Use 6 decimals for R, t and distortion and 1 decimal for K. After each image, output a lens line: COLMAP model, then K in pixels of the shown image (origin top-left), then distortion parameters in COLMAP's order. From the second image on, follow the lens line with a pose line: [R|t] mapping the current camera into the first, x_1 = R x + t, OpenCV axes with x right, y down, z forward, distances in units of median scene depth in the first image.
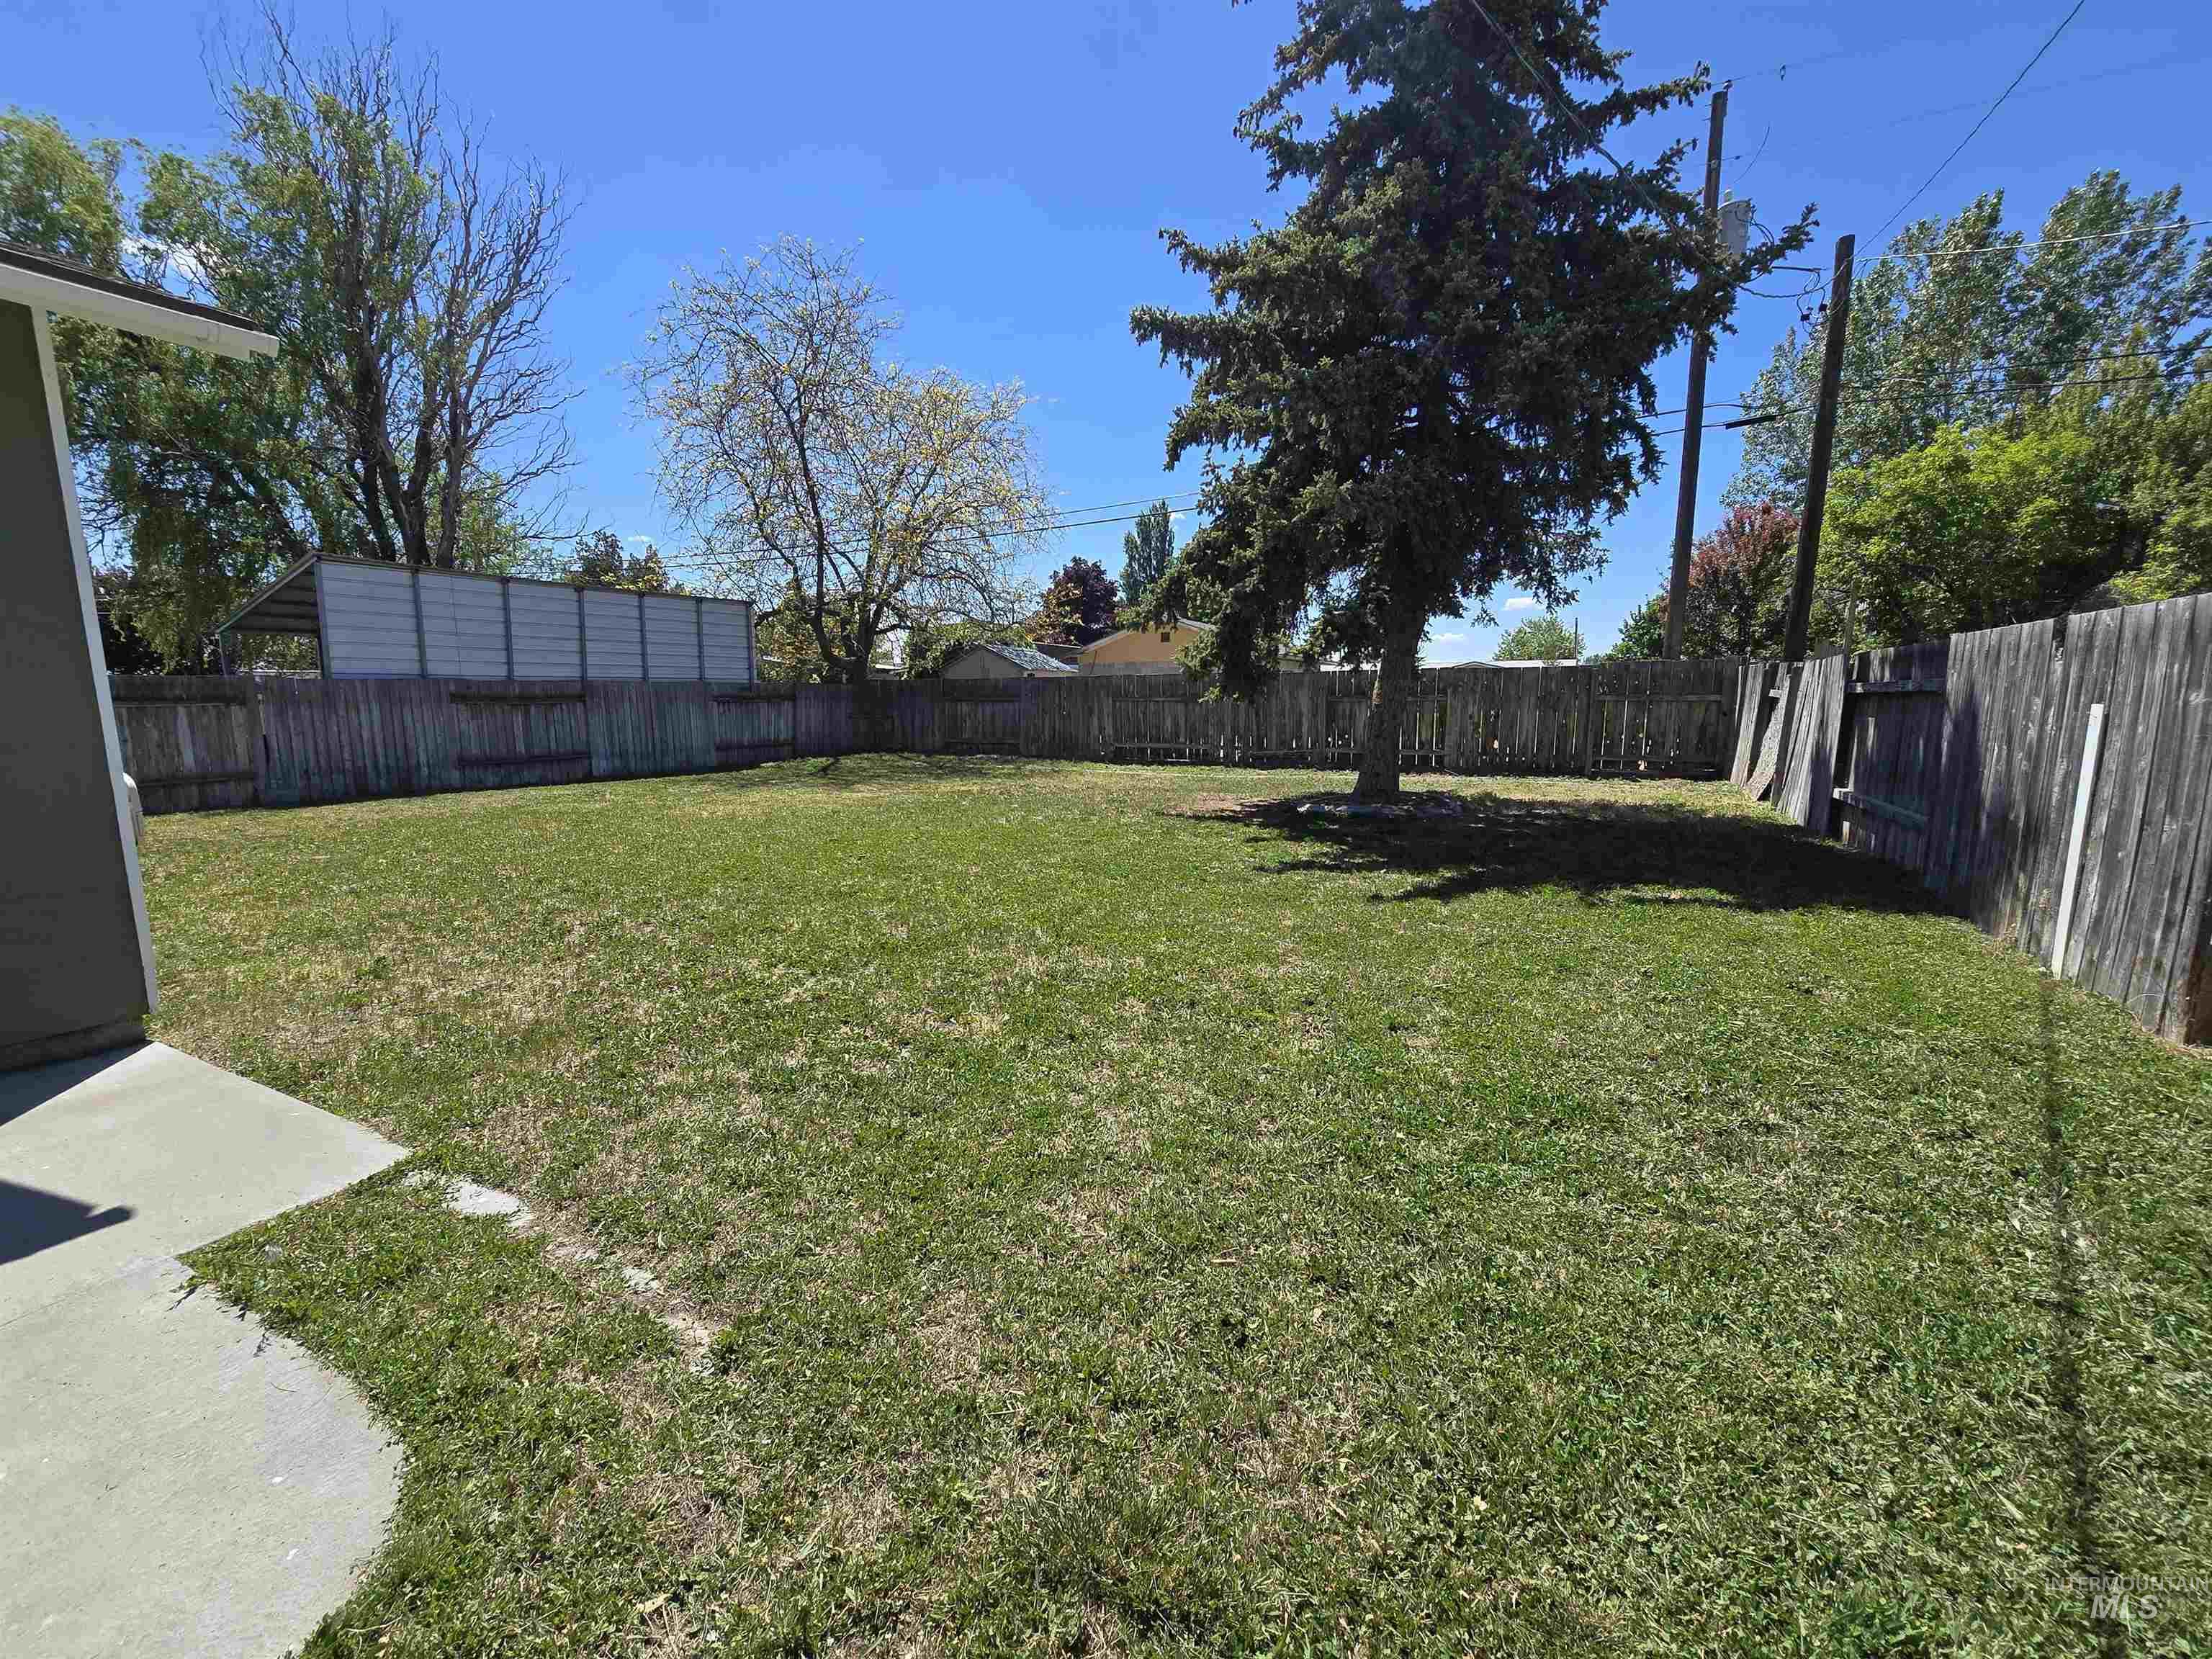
lens RADIAL K [[912.9, 0, 1107.3], [0, 912.9, 837.3], [0, 0, 1]] dist [-0.003889, 0.001271]
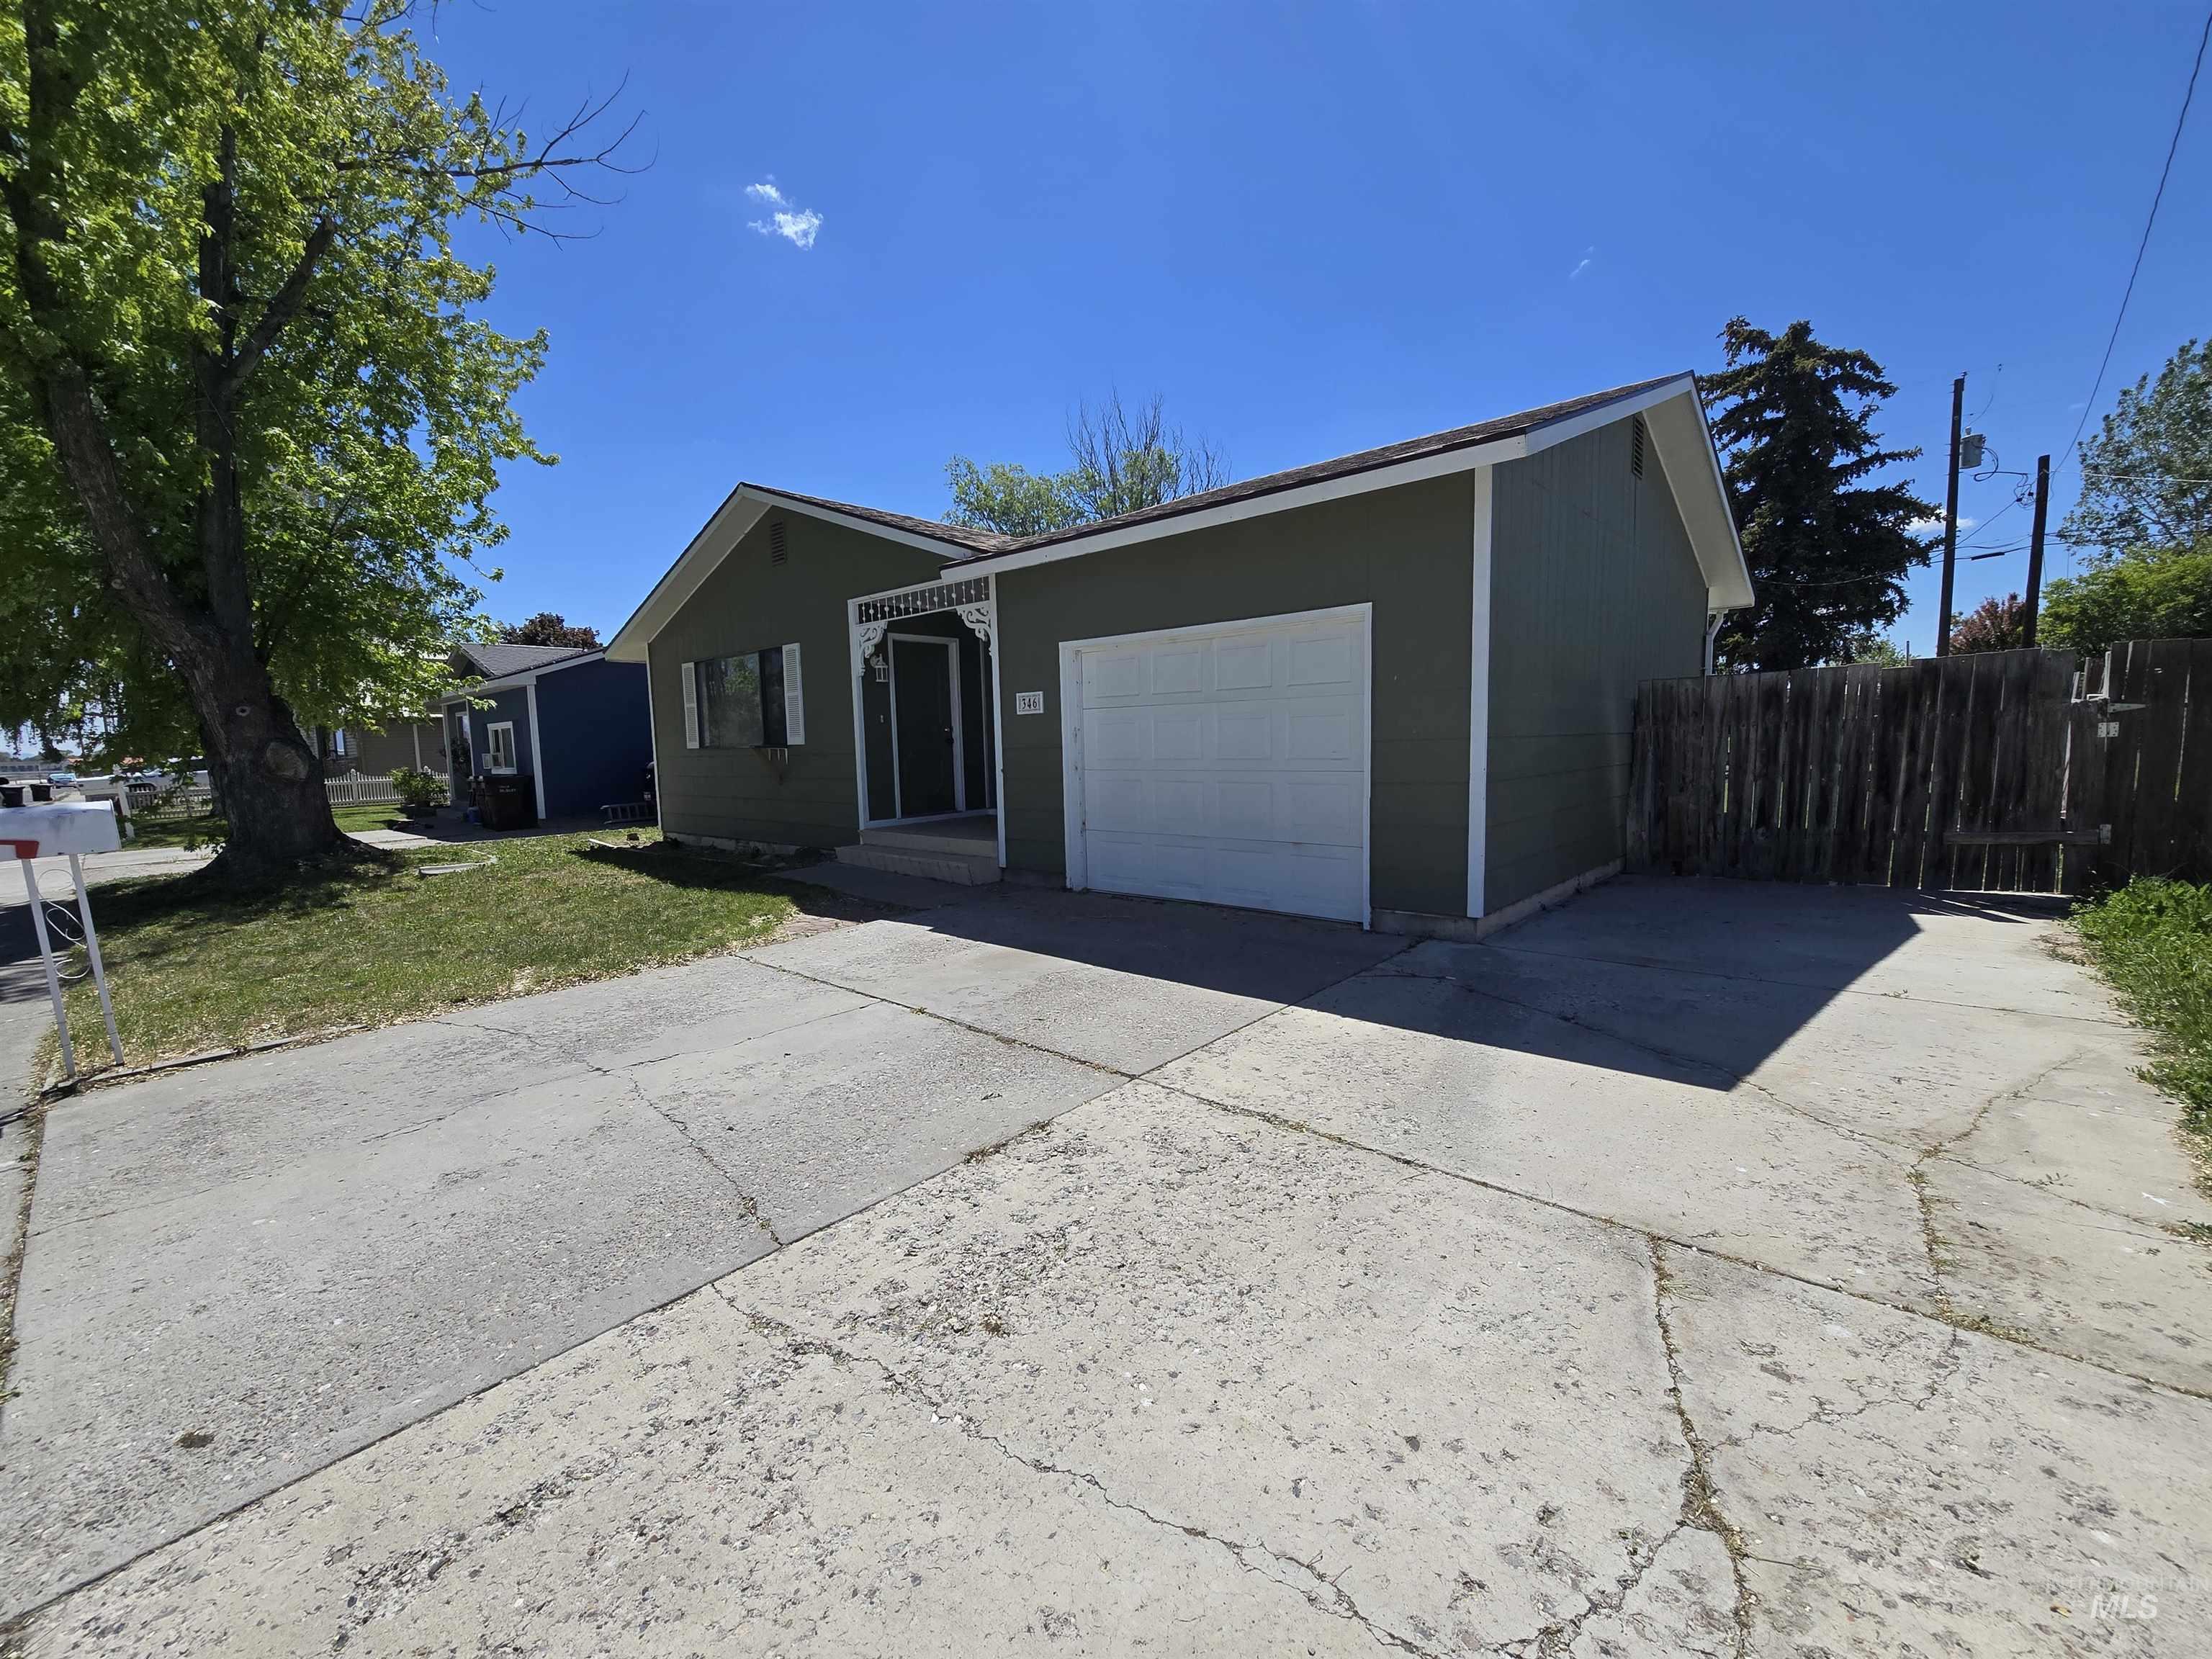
lens RADIAL K [[912.9, 0, 1114.3], [0, 912.9, 846.0], [0, 0, 1]] dist [-0.003889, 0.001271]
pose [[0.966061, 0.003196, -0.258294, -0.551252], [-0.010813, 0.999547, -0.028076, 0.199363], [0.258087, 0.029916, 0.965658, -1.326584]]
